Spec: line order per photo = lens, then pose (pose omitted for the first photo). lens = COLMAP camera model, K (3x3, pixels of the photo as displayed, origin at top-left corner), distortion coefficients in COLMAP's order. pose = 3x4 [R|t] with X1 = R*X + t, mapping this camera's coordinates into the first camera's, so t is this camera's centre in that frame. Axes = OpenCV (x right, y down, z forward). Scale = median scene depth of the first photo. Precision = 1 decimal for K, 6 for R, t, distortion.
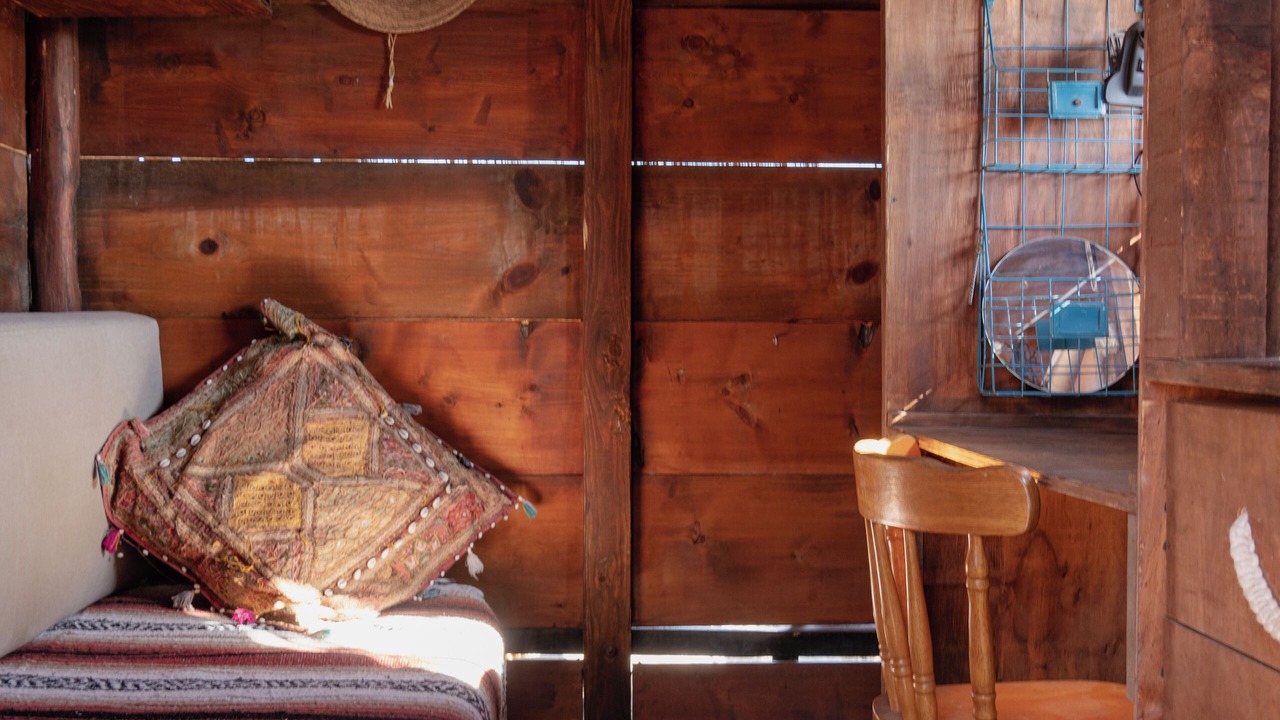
lens RADIAL K [[1471.0, 0, 640.0], [0, 1471.0, 360.0], [0, 0, 1]] dist [-0.019324, -0.040632]
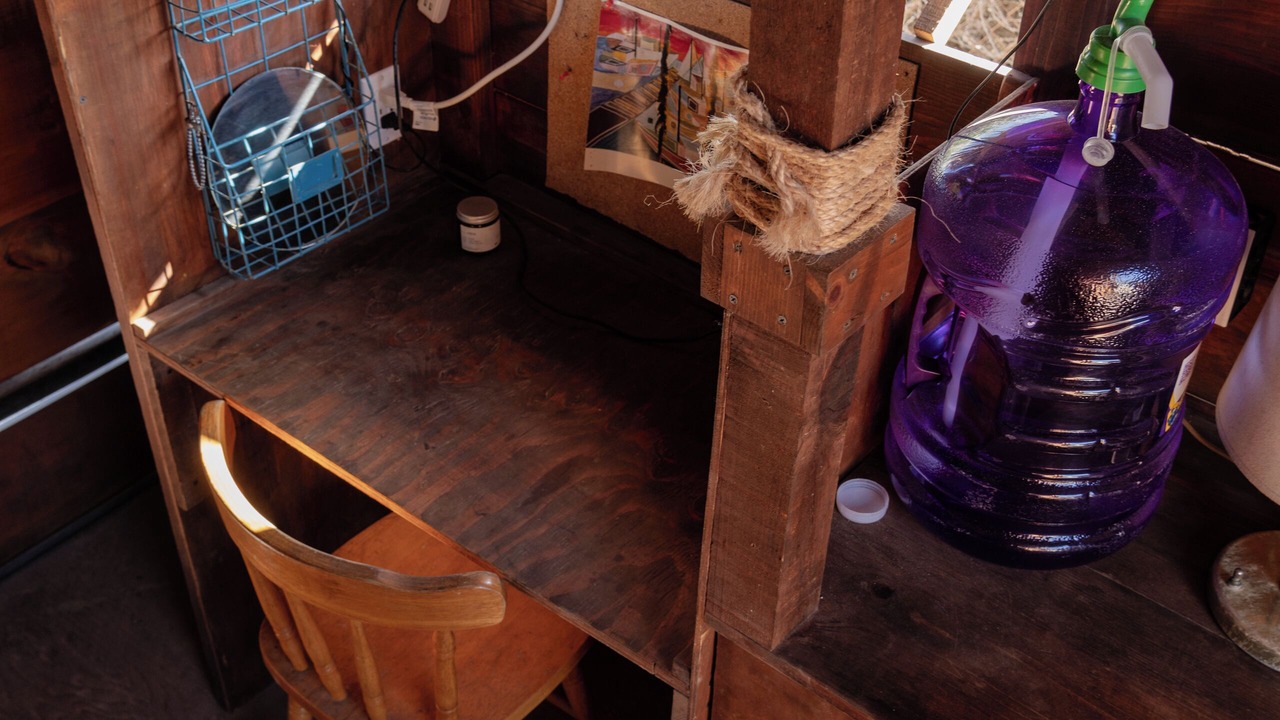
lens RADIAL K [[1471.0, 0, 640.0], [0, 1471.0, 360.0], [0, 0, 1]] dist [-0.019324, -0.040632]
pose [[0.673599, -0.448978, 0.587098, -0.149068], [0.001320, 0.795074, 0.606512, -0.473240], [-0.739096, -0.407771, 0.536153, 0.303285]]
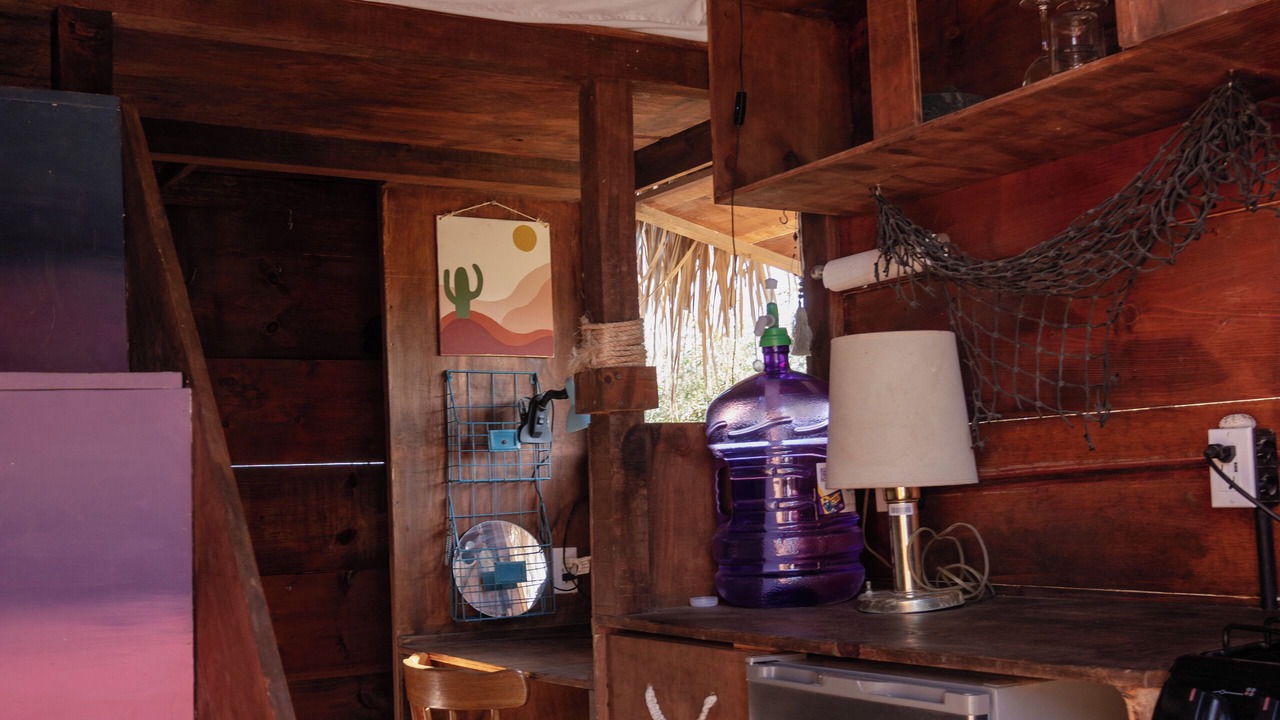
lens RADIAL K [[1471.0, 0, 640.0], [0, 1471.0, 360.0], [0, 0, 1]] dist [-0.019324, -0.040632]
pose [[0.877429, 0.003960, 0.479690, -0.363787], [0.051270, 0.993464, -0.101982, -0.086533], [-0.476958, 0.114076, 0.871492, -0.538436]]
